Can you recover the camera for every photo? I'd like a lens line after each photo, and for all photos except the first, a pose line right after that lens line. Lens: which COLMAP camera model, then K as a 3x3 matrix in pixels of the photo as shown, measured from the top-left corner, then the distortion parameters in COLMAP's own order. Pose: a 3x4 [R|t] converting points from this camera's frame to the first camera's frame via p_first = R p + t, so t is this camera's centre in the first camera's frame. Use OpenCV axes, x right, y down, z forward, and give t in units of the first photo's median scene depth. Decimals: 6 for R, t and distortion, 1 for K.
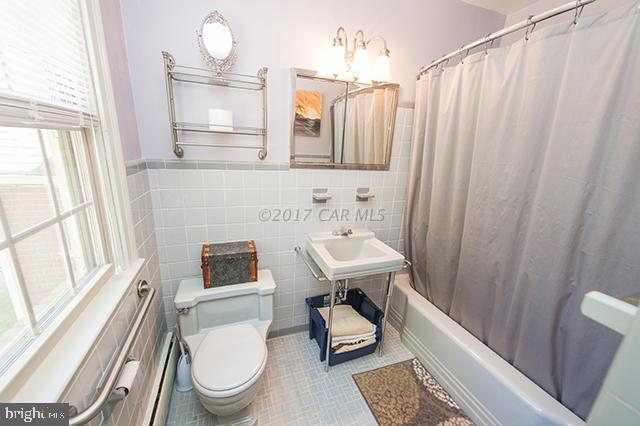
lens RADIAL K [[250.1, 0, 320.2], [0, 250.1, 213.3], [0, 0, 1]] dist [0.000422, 0.000124]
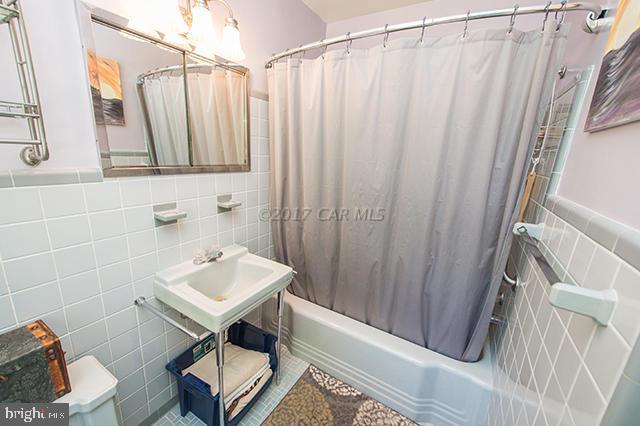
lens RADIAL K [[250.6, 0, 318.9], [0, 250.6, 214.3], [0, 0, 1]] dist [0.017135, -0.007260]
pose [[0.774894, -0.156801, 0.612333, -0.101904], [0.142401, 0.987145, 0.072574, -0.062606], [-0.615841, 0.030959, 0.787262, 0.209645]]
